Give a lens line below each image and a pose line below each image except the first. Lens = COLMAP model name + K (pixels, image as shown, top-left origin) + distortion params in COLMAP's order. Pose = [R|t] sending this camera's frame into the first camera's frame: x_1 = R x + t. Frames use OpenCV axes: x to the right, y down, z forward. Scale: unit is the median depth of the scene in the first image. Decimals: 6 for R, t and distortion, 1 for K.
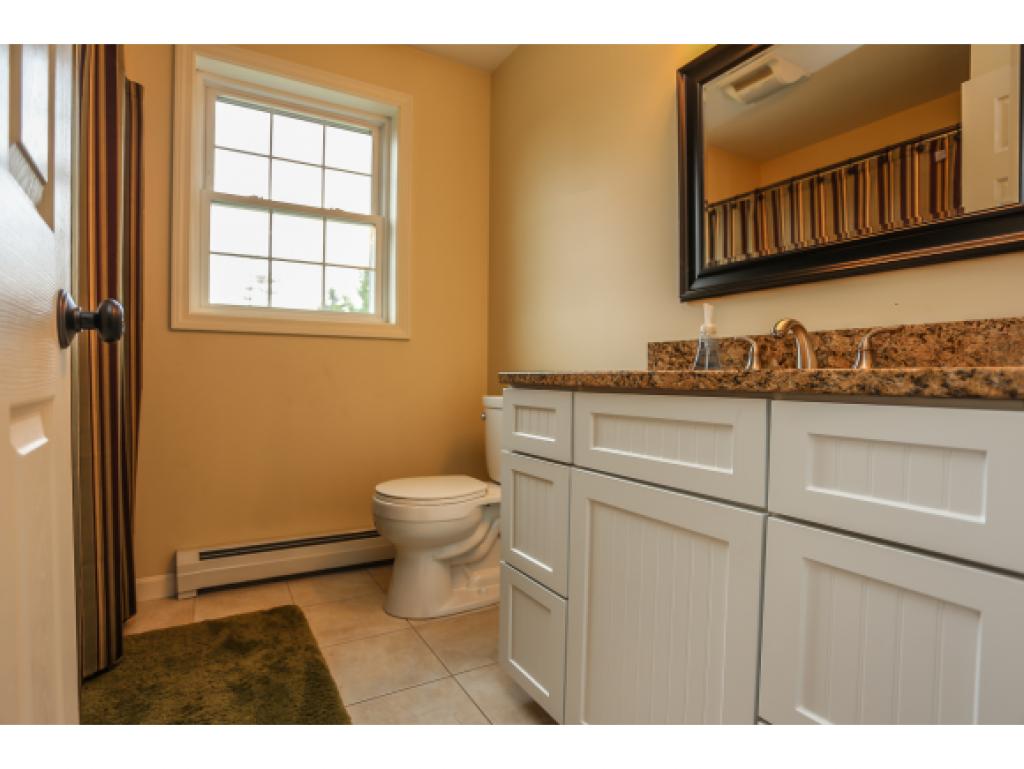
lens RADIAL K [[547.1, 0, 515.4], [0, 547.1, 383.1], [0, 0, 1]] dist [-0.076959, 0.075676]
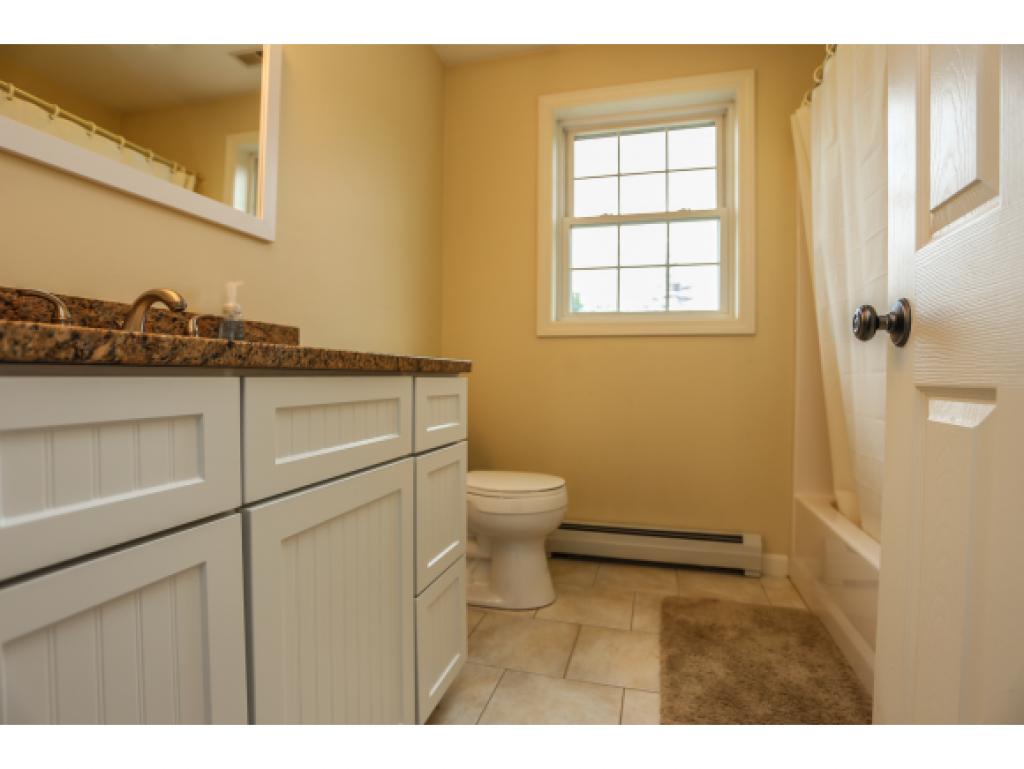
lens RADIAL K [[547.1, 0, 515.4], [0, 547.1, 383.1], [0, 0, 1]] dist [-0.076959, 0.075676]
pose [[0.704710, 0.004582, -0.709481, 0.173444], [-0.007892, 0.999968, -0.001381, 0.006103], [0.709452, 0.006573, 0.704723, 0.071245]]
